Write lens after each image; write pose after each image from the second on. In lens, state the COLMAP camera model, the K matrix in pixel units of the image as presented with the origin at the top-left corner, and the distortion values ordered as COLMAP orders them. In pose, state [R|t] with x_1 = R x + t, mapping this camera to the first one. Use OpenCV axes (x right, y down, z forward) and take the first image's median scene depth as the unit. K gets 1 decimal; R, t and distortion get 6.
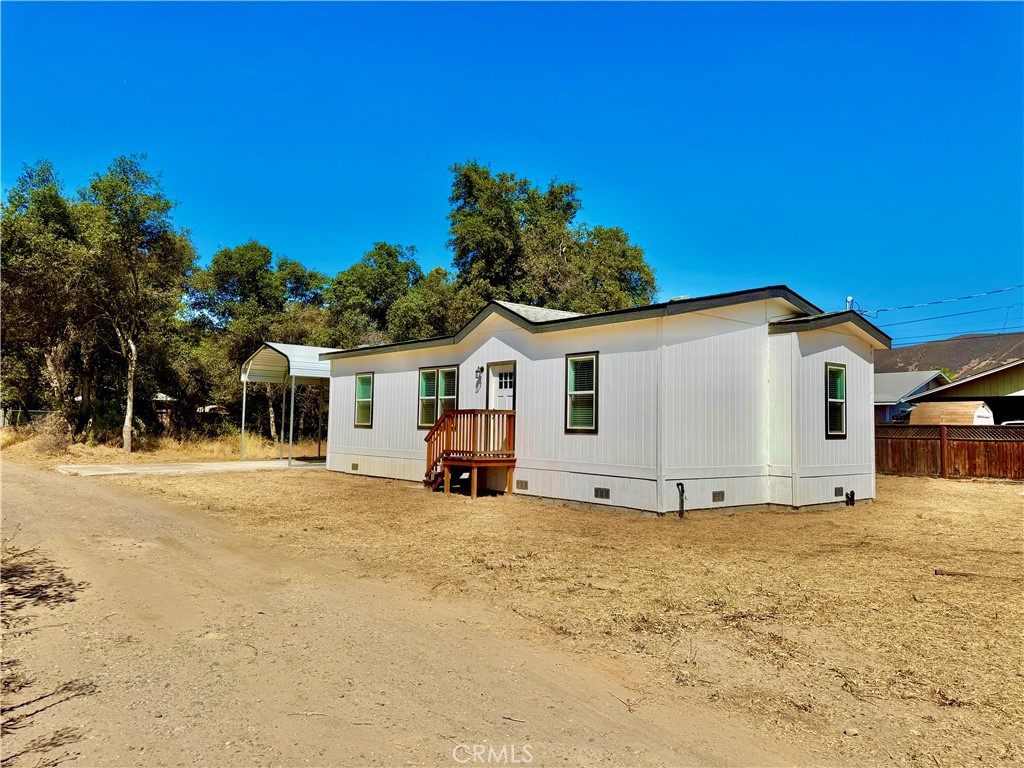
lens RADIAL K [[738.1, 0, 520.8], [0, 738.1, 388.4], [0, 0, 1]] dist [0.035969, -0.040508]
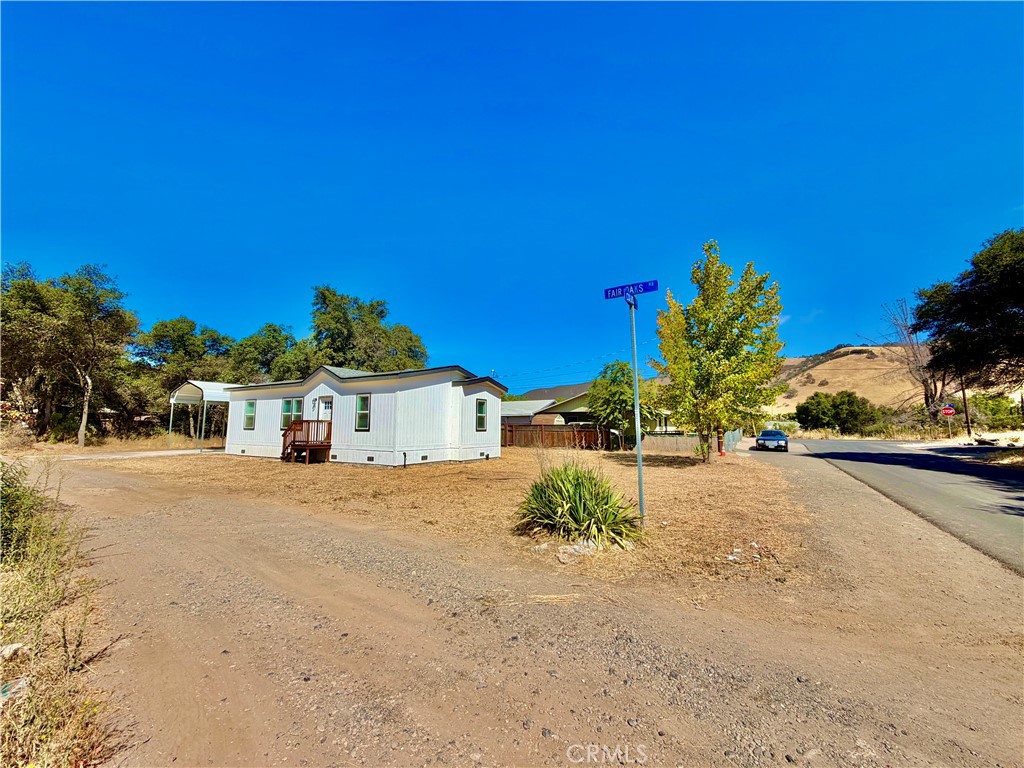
lens RADIAL K [[407.0, 0, 515.7], [0, 407.0, 385.9], [0, 0, 1]] dist [-0.010653, 0.002532]
pose [[0.940981, 0.020373, 0.337846, 0.053000], [-0.004703, 0.998877, -0.047136, -0.008824], [-0.338427, 0.042765, 0.940020, -0.136030]]
